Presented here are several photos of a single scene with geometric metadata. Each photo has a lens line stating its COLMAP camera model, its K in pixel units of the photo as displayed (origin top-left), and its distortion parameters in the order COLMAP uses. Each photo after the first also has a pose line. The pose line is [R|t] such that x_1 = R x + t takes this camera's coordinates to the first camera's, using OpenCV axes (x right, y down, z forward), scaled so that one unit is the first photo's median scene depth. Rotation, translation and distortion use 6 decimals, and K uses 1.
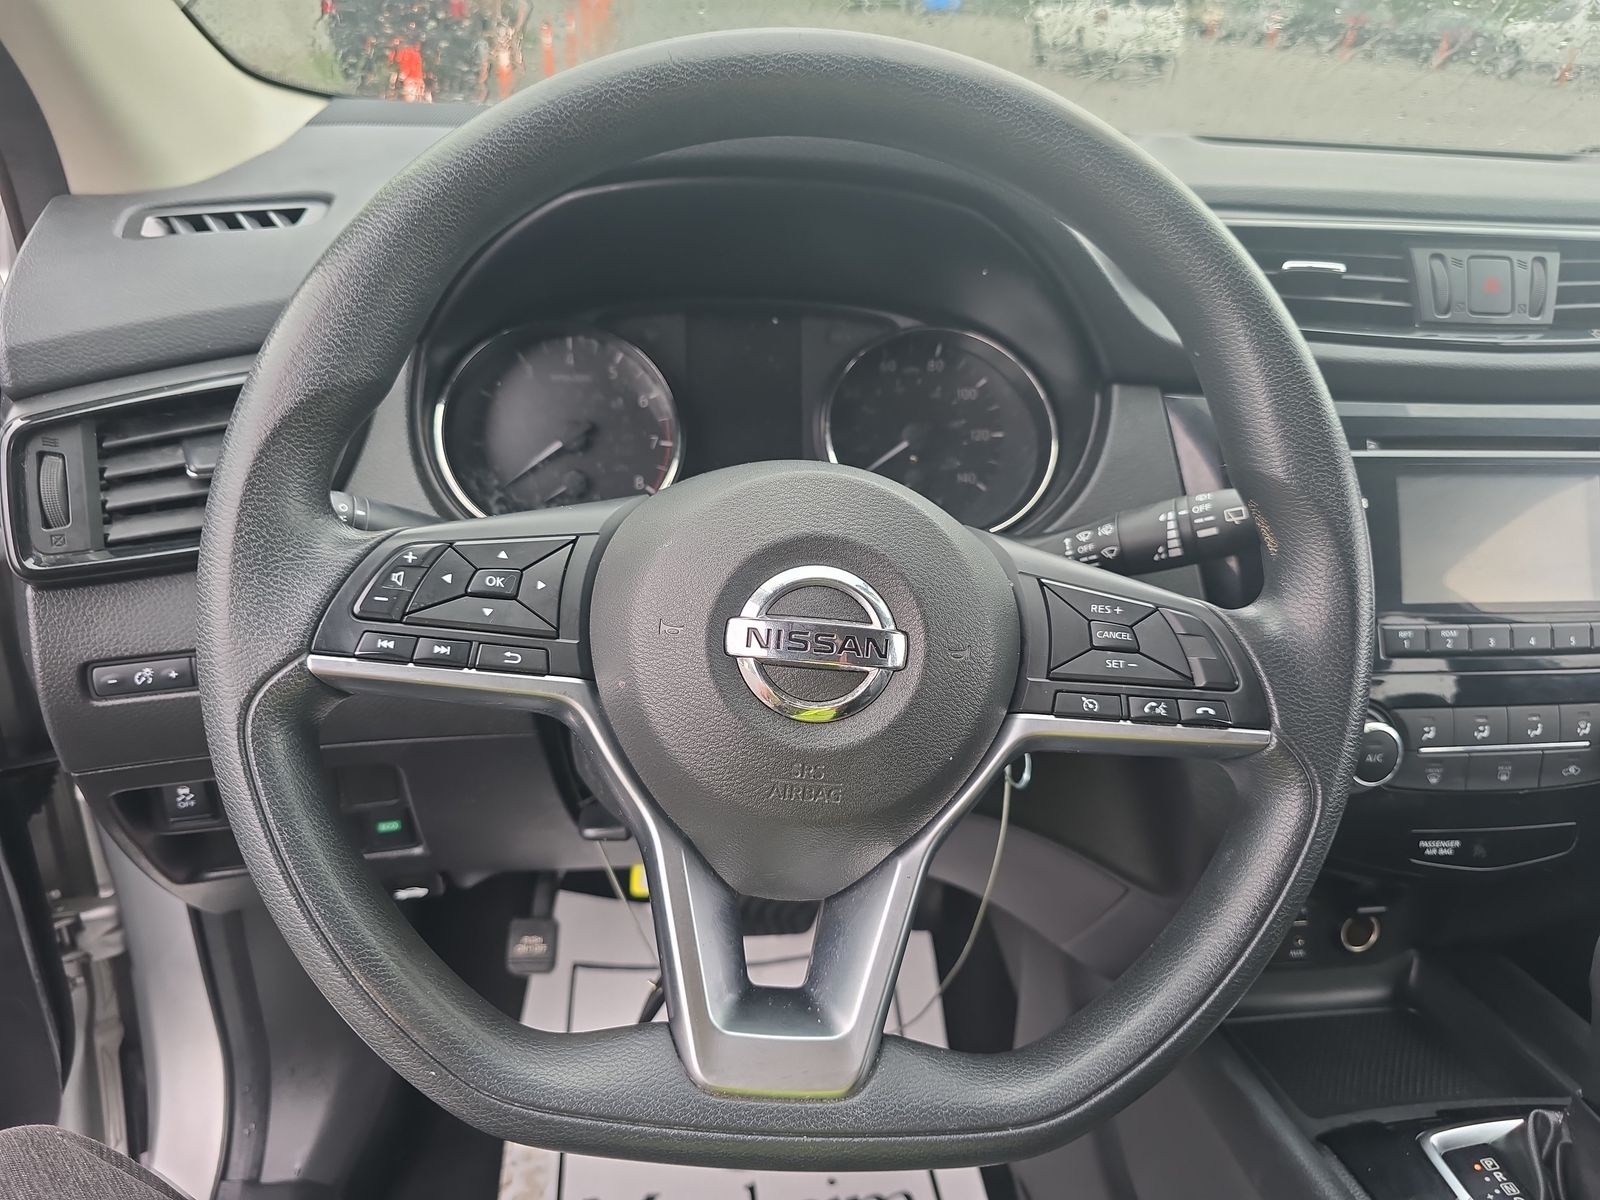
lens RADIAL K [[1070.5, 0, 800.0], [0, 1070.5, 600.0], [0, 0, 1]] dist [-0.004181, 0.000547]
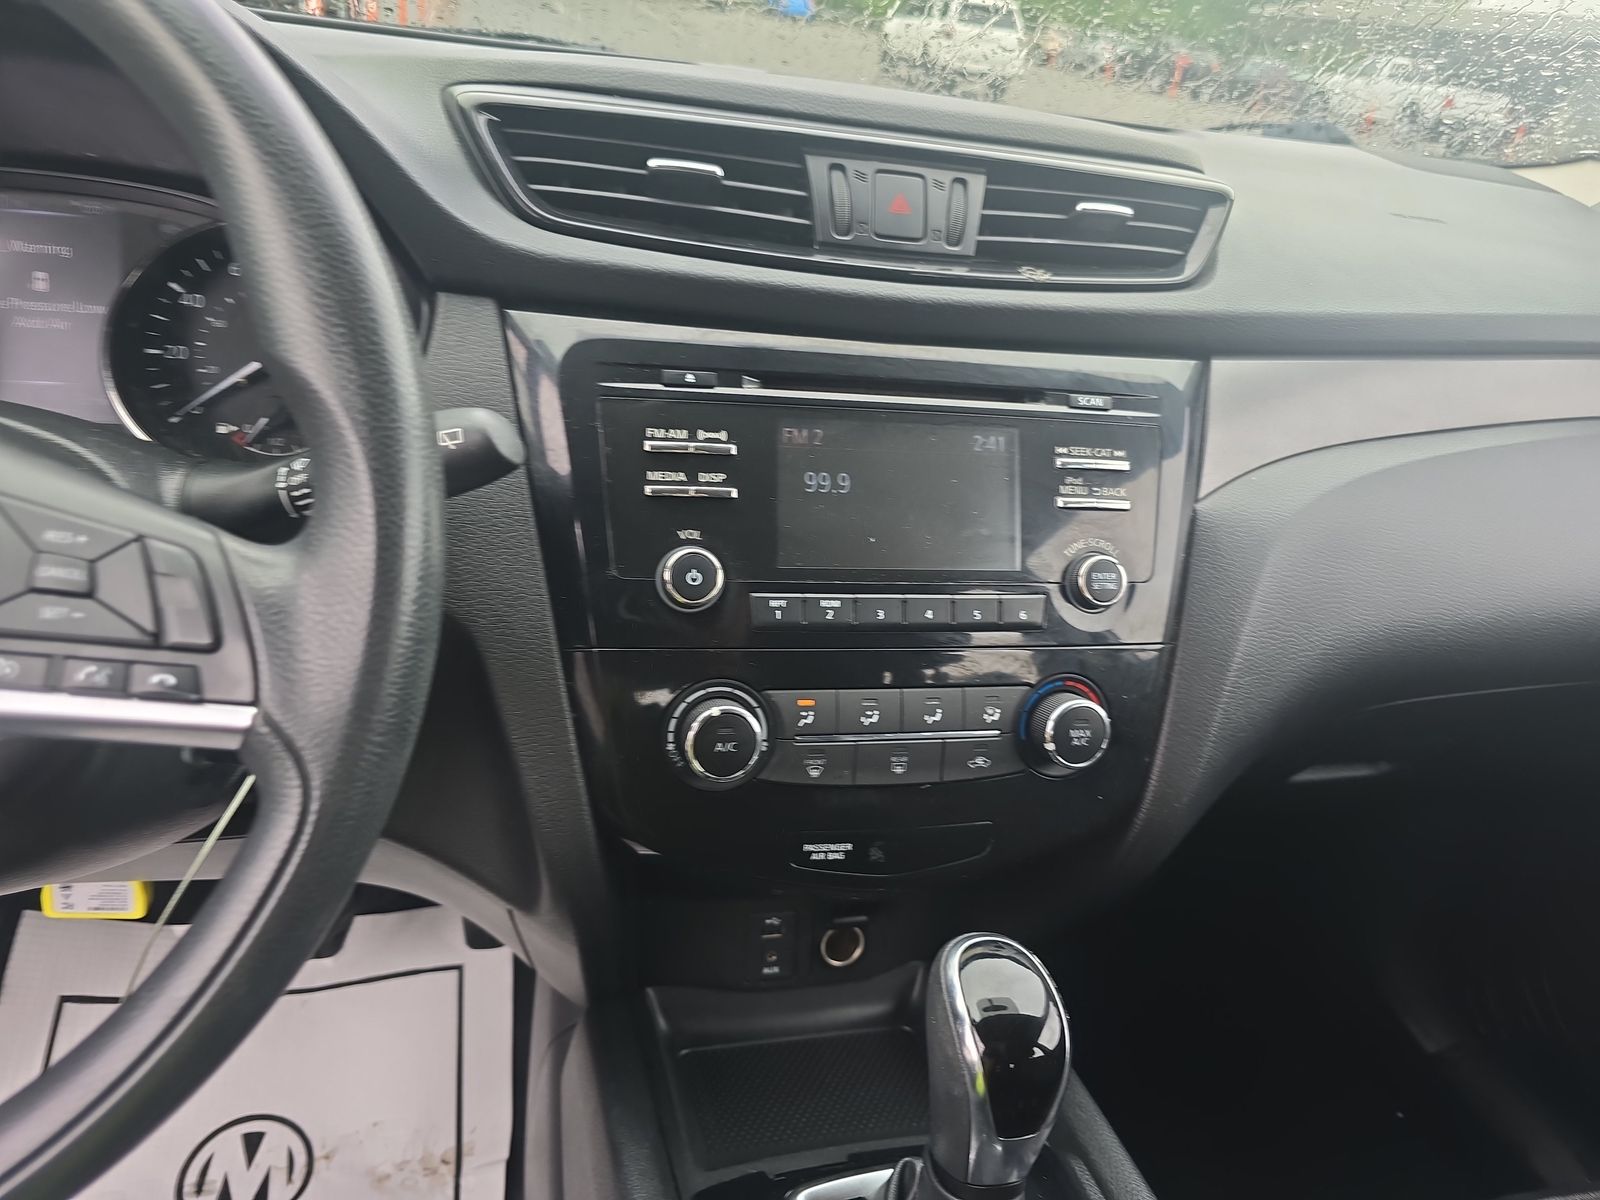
lens RADIAL K [[1060.3, 0, 798.9], [0, 1060.3, 597.3], [0, 0, 1]] dist [0.048267, -0.068692]
pose [[0.990380, 0.017498, 0.137265, 0.453089], [-0.017388, 0.999847, -0.001997, 0.027878], [-0.137279, -0.000409, 0.990532, 0.150450]]
